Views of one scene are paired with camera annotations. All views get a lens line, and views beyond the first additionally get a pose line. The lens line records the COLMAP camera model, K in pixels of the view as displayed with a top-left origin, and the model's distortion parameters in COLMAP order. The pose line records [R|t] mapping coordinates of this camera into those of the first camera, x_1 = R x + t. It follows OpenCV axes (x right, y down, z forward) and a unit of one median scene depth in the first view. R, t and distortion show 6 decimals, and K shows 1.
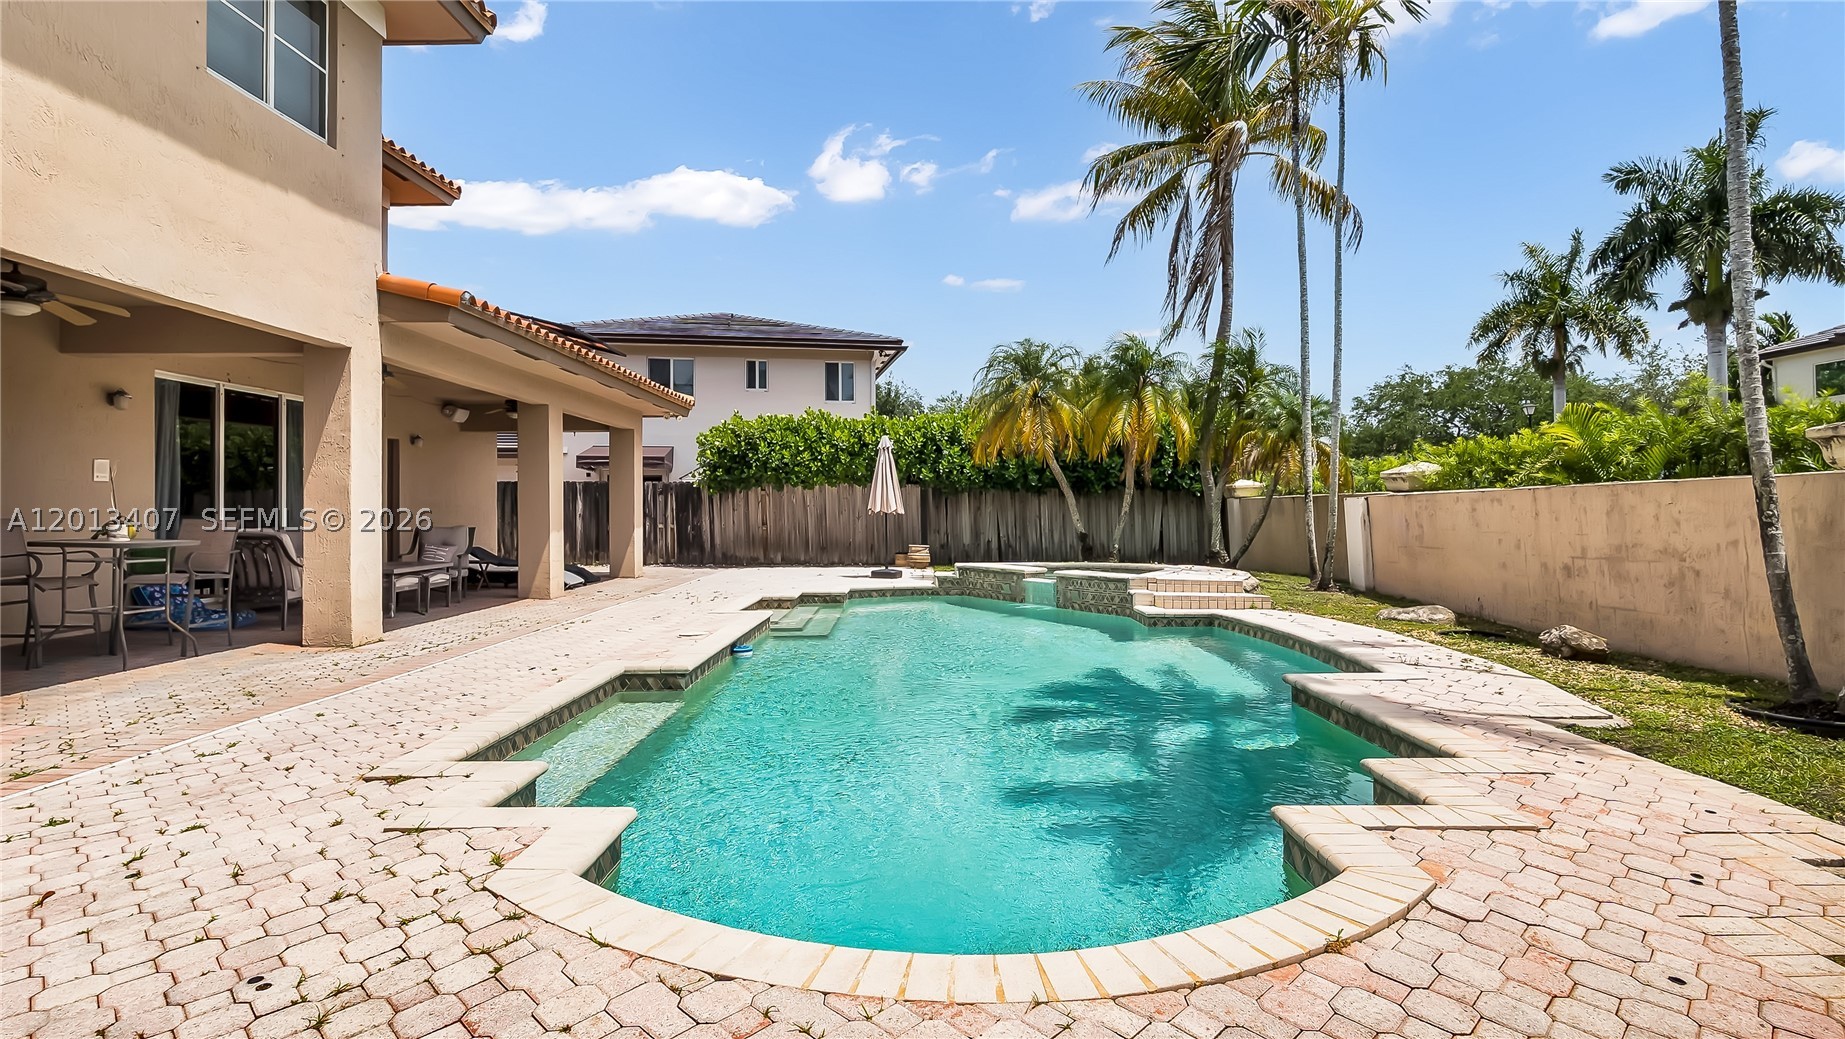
lens RADIAL K [[869.4, 0, 926.1], [0, 869.4, 507.5], [0, 0, 1]] dist [-0.010674, 0.001568]
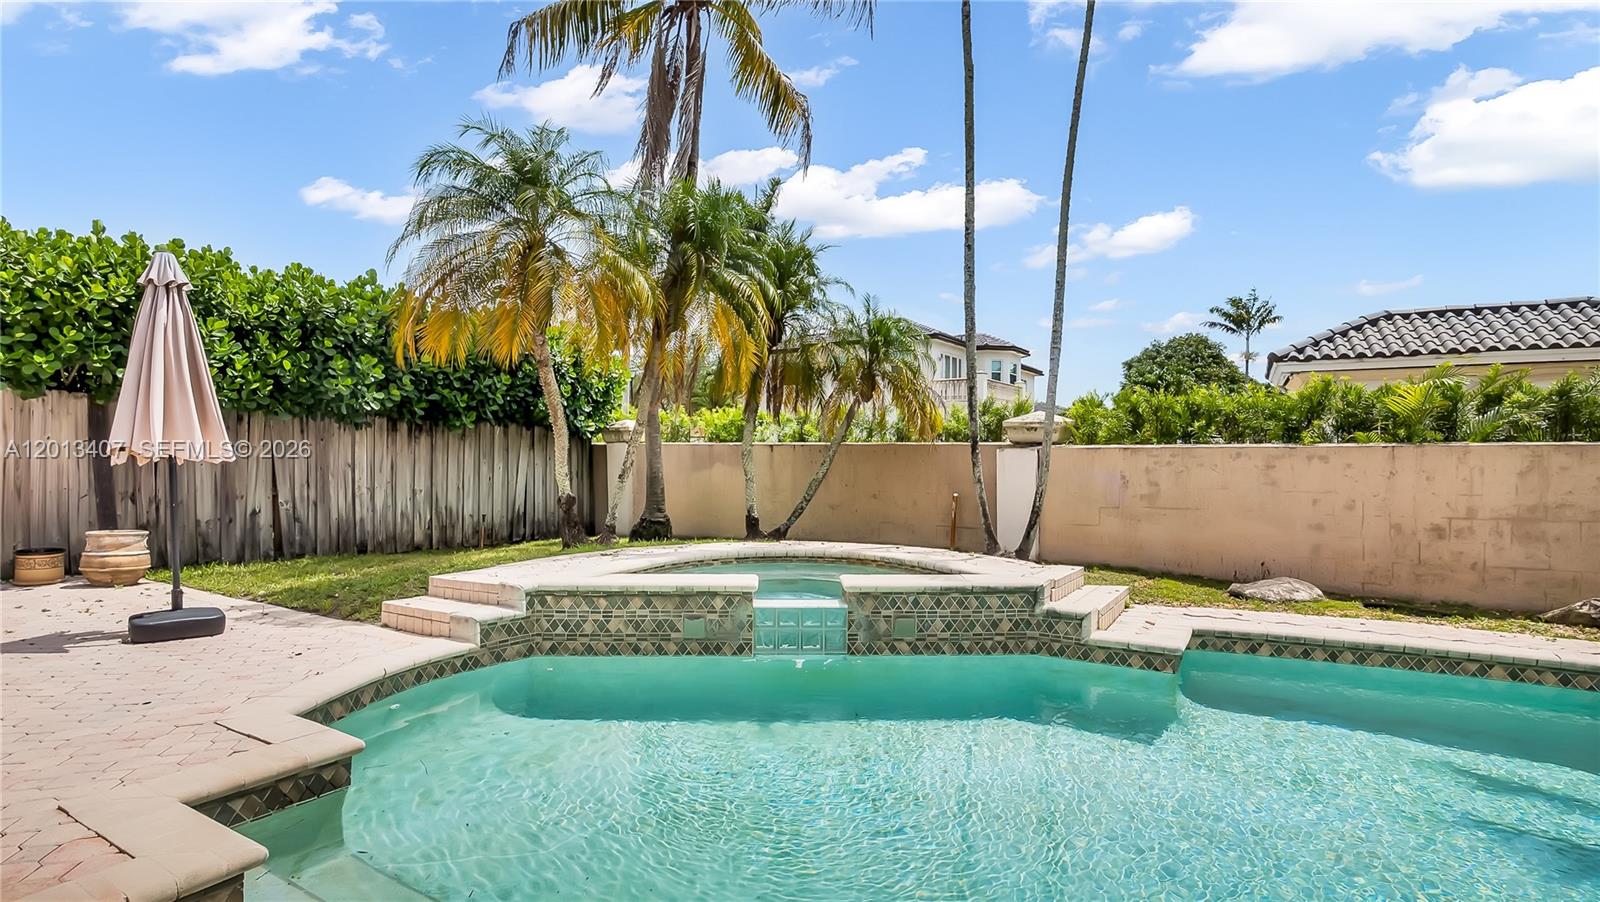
lens RADIAL K [[758.2, 0, 802.9], [0, 758.2, 458.5], [0, 0, 1]] dist [-0.003551, -0.000535]
pose [[0.515298, 0.009007, 0.856964, -0.164262], [-0.016565, 0.999863, -0.000548, 0.001320], [-0.856851, -0.013913, 0.515376, 0.539580]]
